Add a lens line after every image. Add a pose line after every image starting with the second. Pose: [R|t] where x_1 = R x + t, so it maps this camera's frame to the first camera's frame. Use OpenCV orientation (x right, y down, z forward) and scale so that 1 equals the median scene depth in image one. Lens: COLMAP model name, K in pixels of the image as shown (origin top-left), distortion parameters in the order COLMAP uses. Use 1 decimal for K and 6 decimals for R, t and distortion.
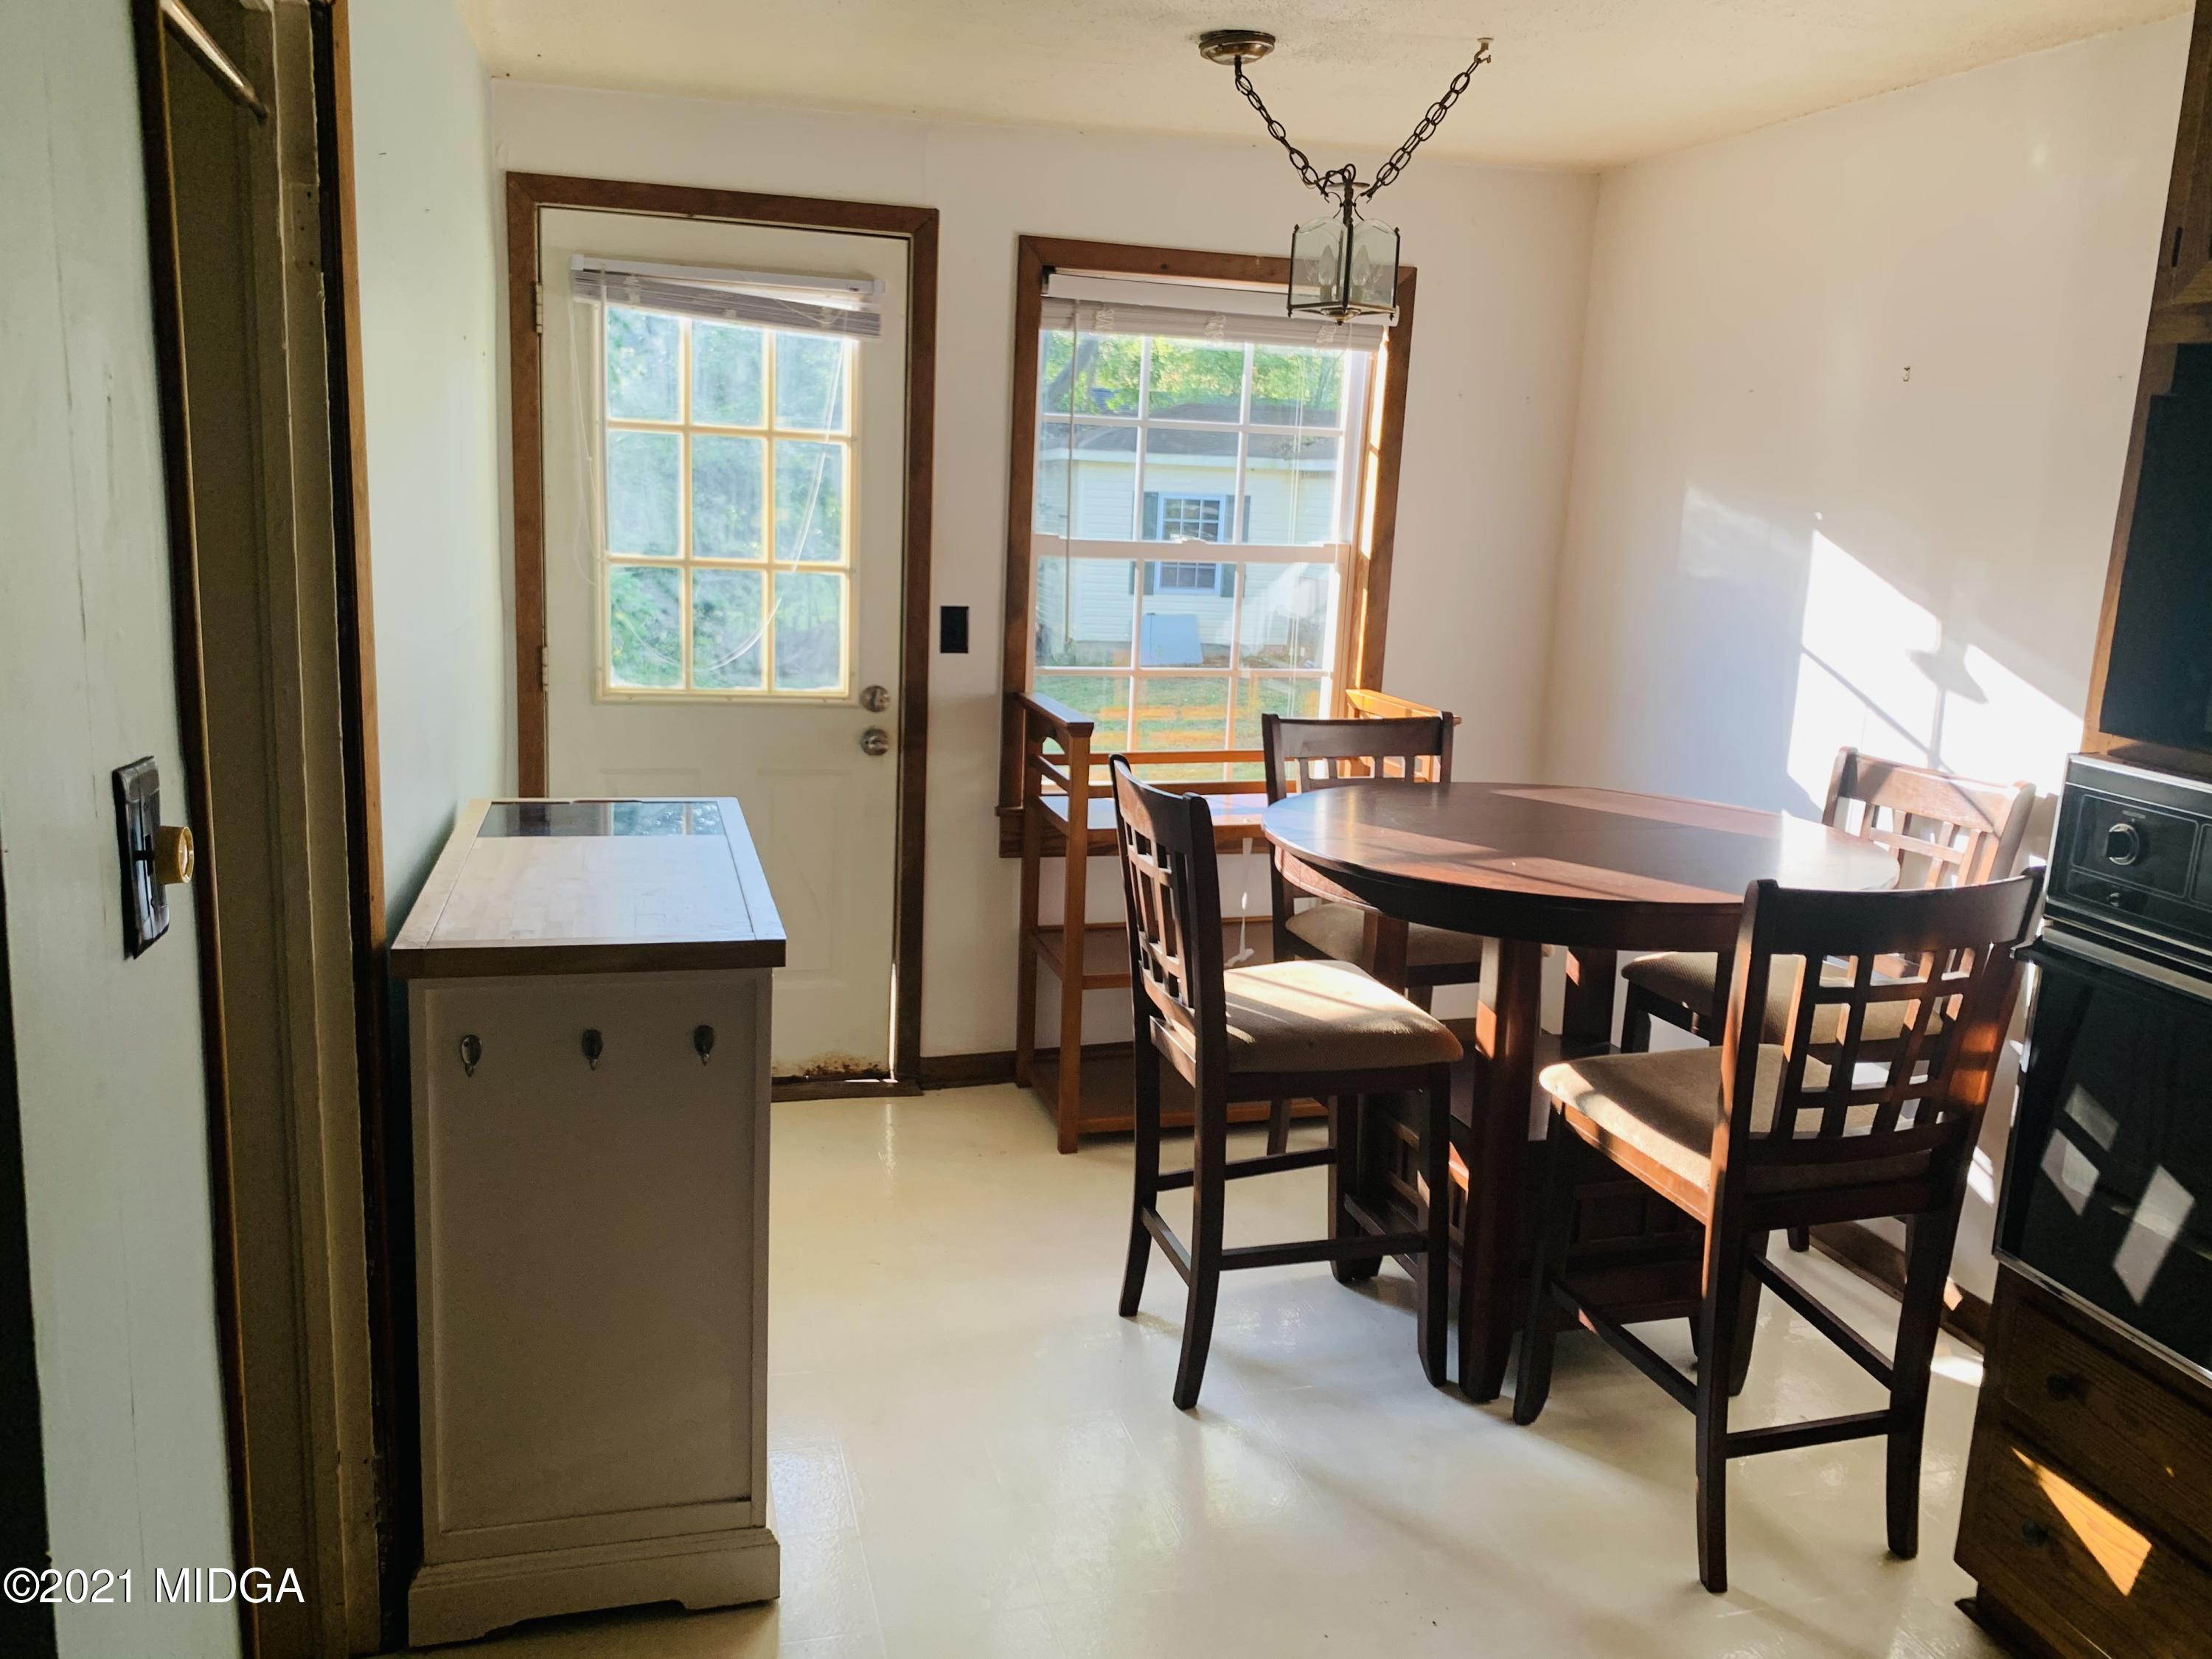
lens RADIAL K [[1703.8, 0, 1101.2], [0, 1703.8, 818.7], [0, 0, 1]] dist [-0.001875, -0.006363]
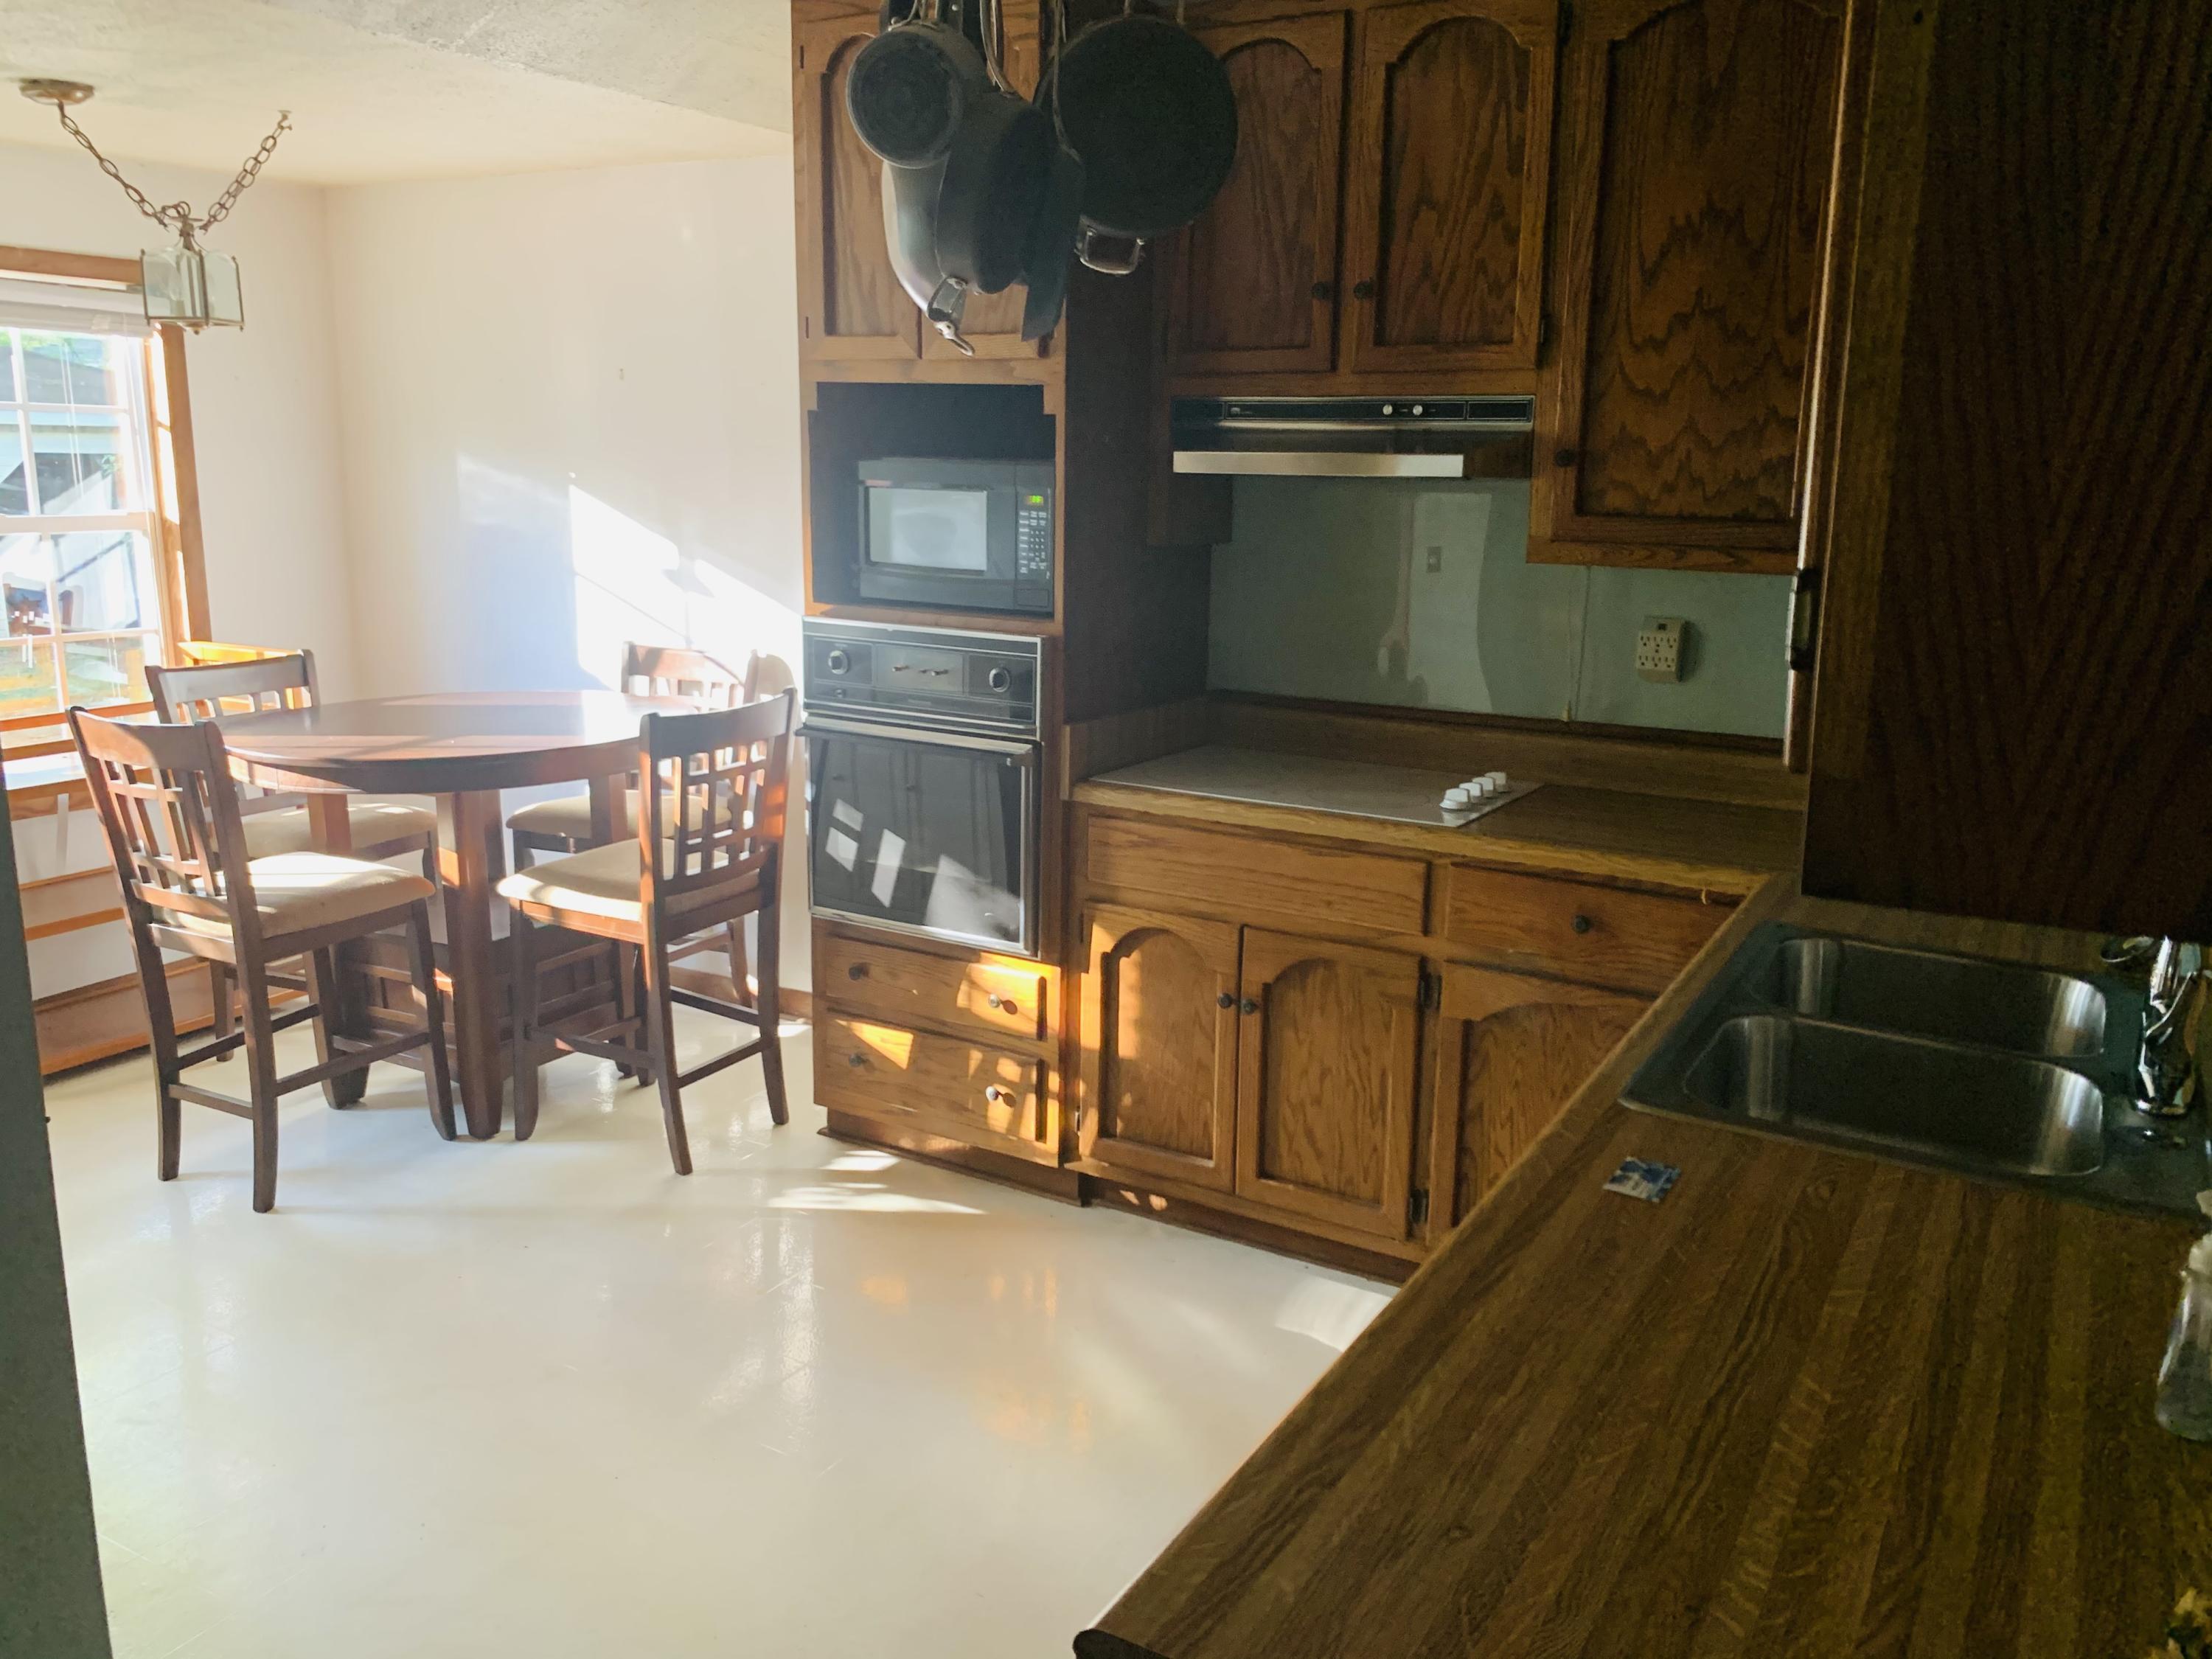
lens RADIAL K [[1703.8, 0, 1101.2], [0, 1703.8, 818.7], [0, 0, 1]] dist [-0.001875, -0.006363]
pose [[0.716147, -0.173170, 0.676125, -0.306546], [0.148459, 0.984358, 0.094868, 0.032496], [-0.681977, 0.032437, 0.730654, -0.344331]]
